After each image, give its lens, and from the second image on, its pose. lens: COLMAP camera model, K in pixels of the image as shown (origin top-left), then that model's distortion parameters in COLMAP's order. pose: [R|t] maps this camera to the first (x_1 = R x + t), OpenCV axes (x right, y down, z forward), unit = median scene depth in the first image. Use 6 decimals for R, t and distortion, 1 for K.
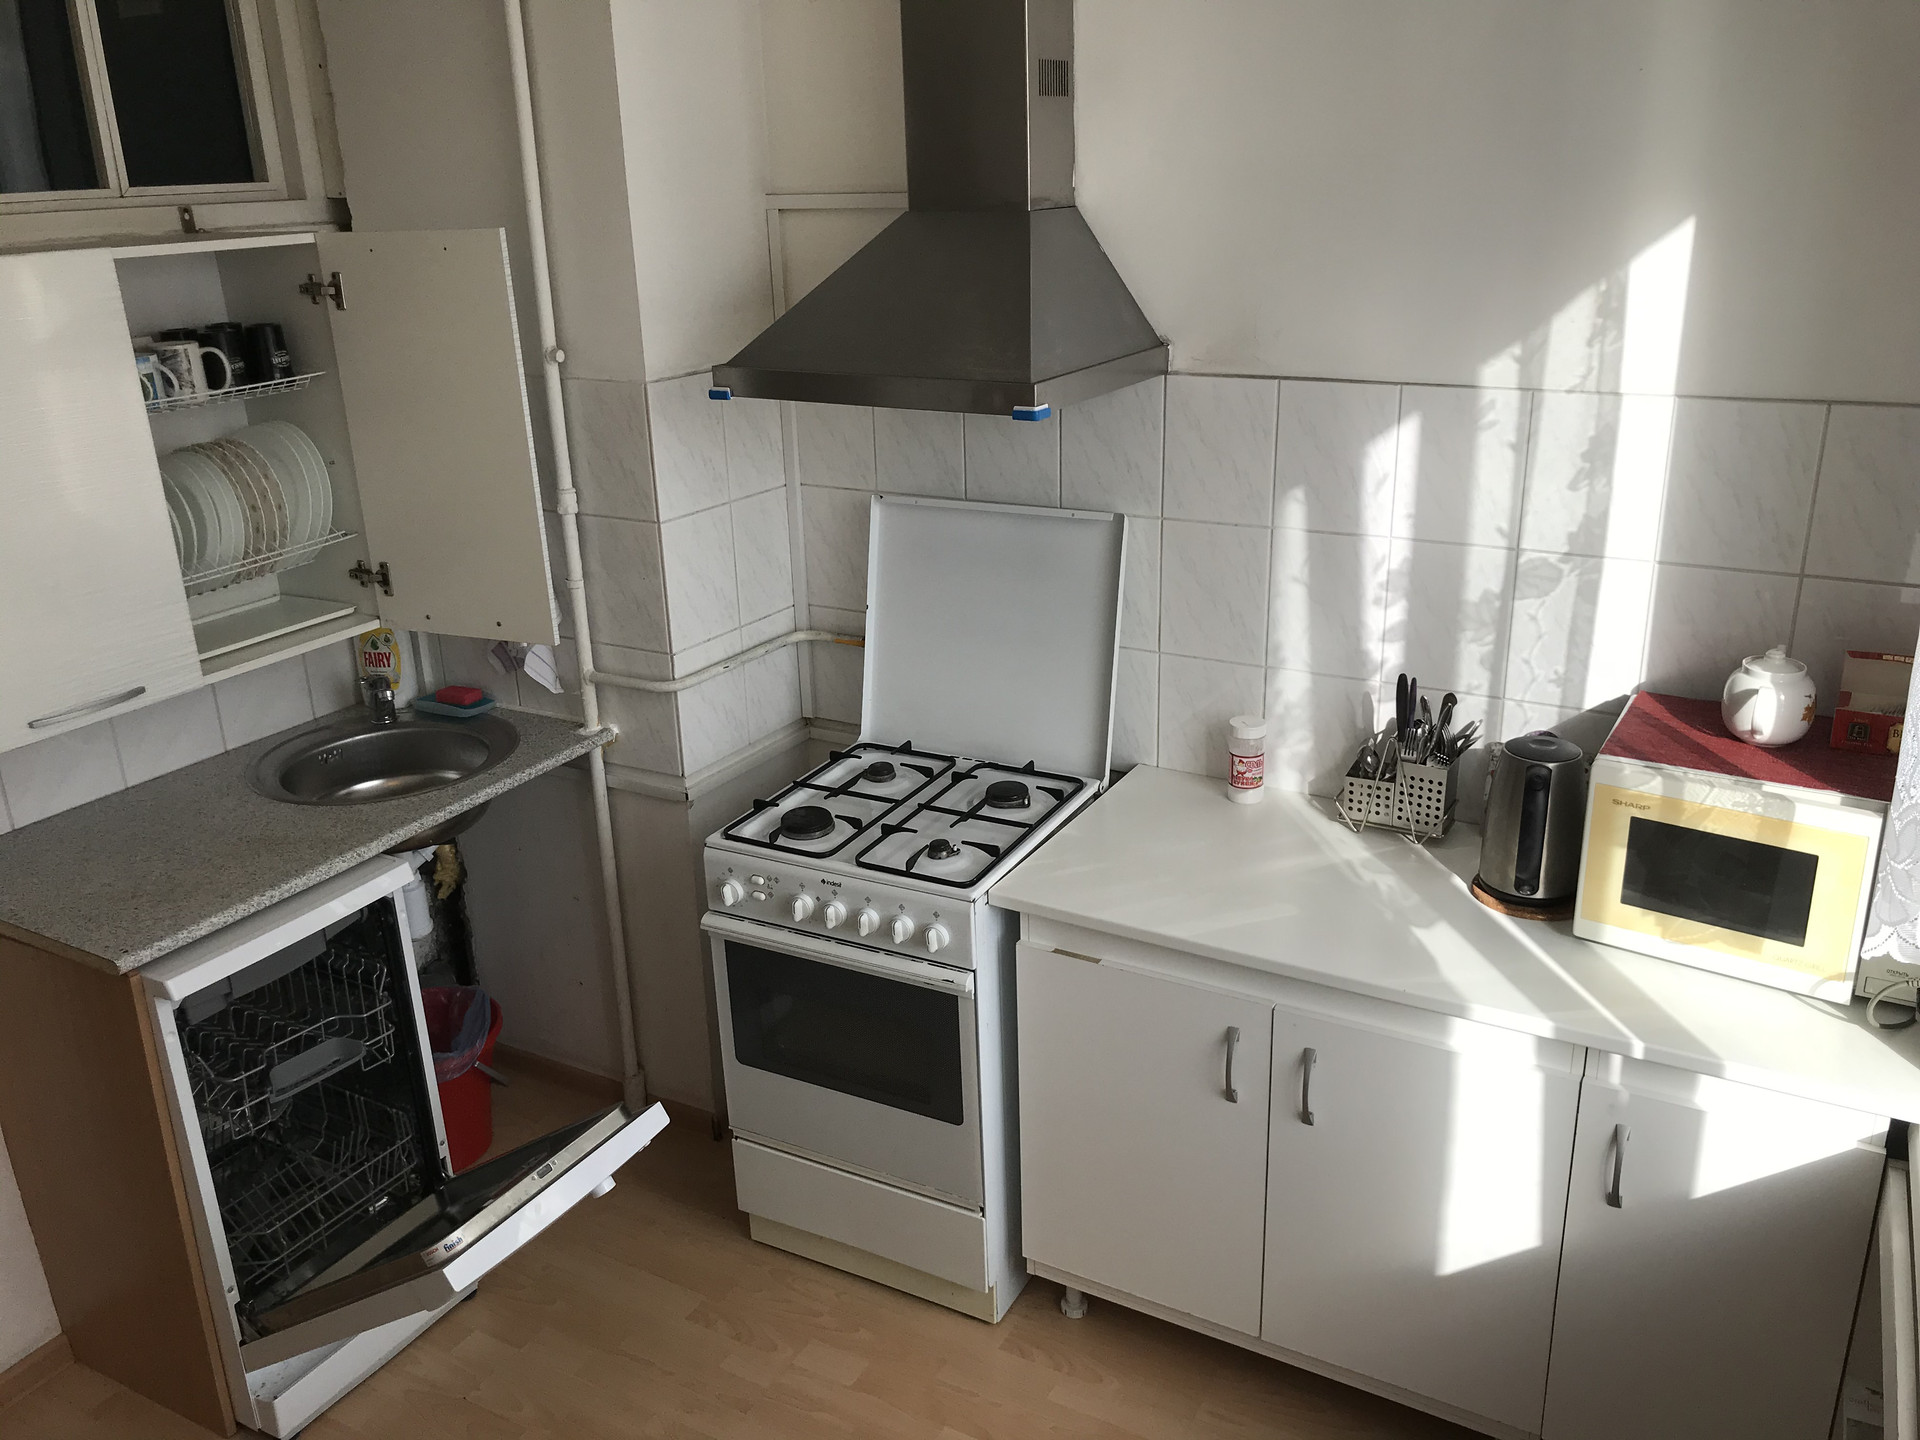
lens RADIAL K [[1587.3, 0, 960.7], [0, 1587.3, 724.2], [0, 0, 1]] dist [0.011701, -0.002046]
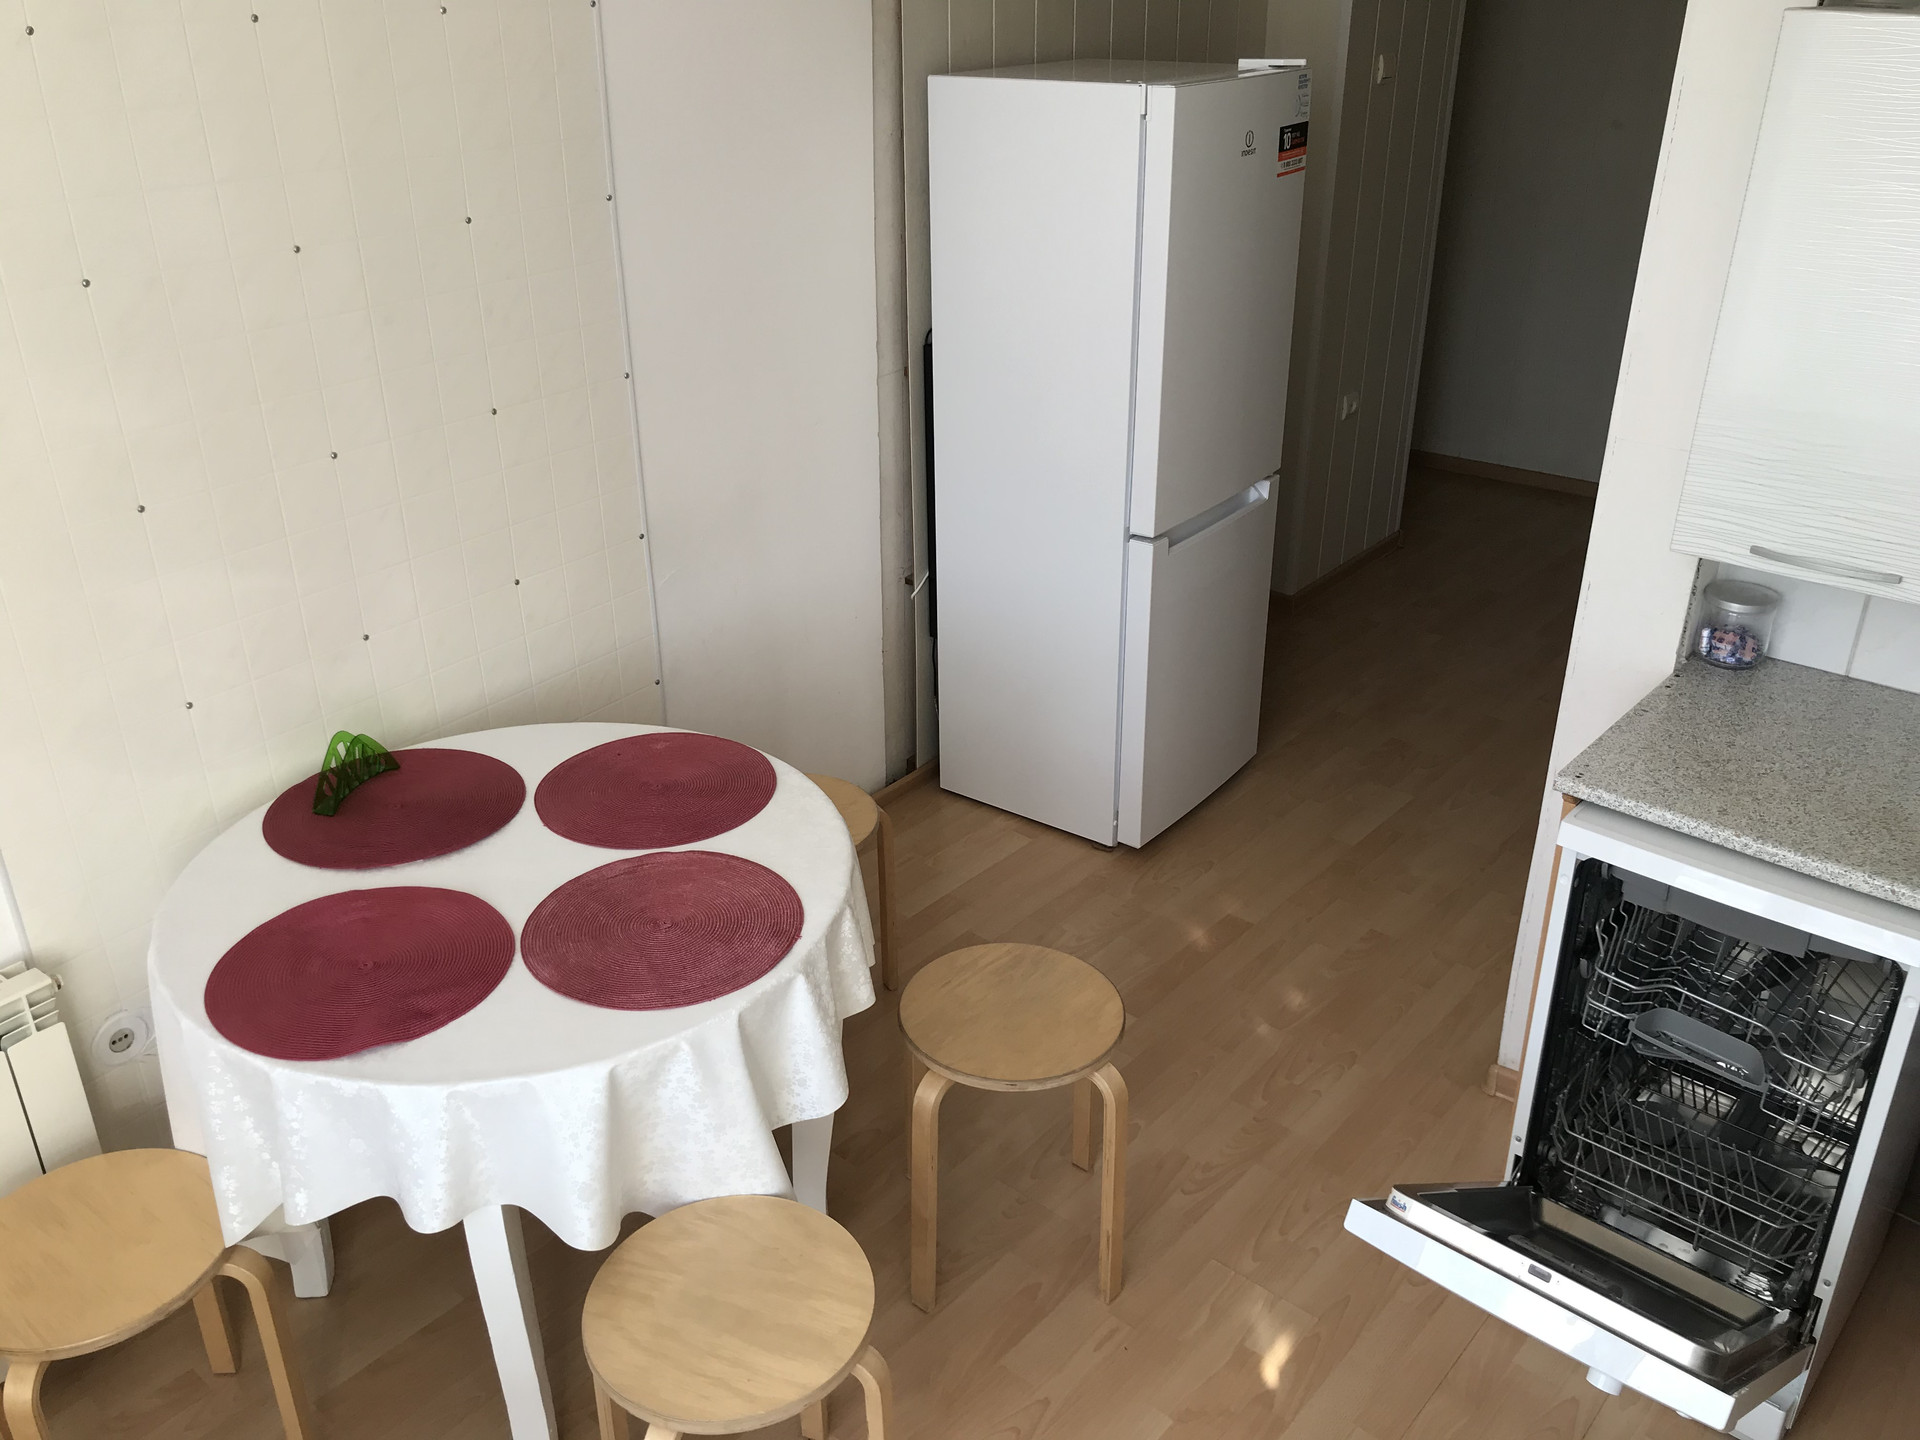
lens RADIAL K [[1587.3, 0, 960.4], [0, 1587.3, 715.5], [0, 0, 1]] dist [0.011701, -0.002046]
pose [[-0.232134, 0.444370, -0.865245, 0.337319], [-0.313895, 0.807728, 0.499045, -0.225668], [0.920643, 0.387441, -0.048015, 0.639910]]
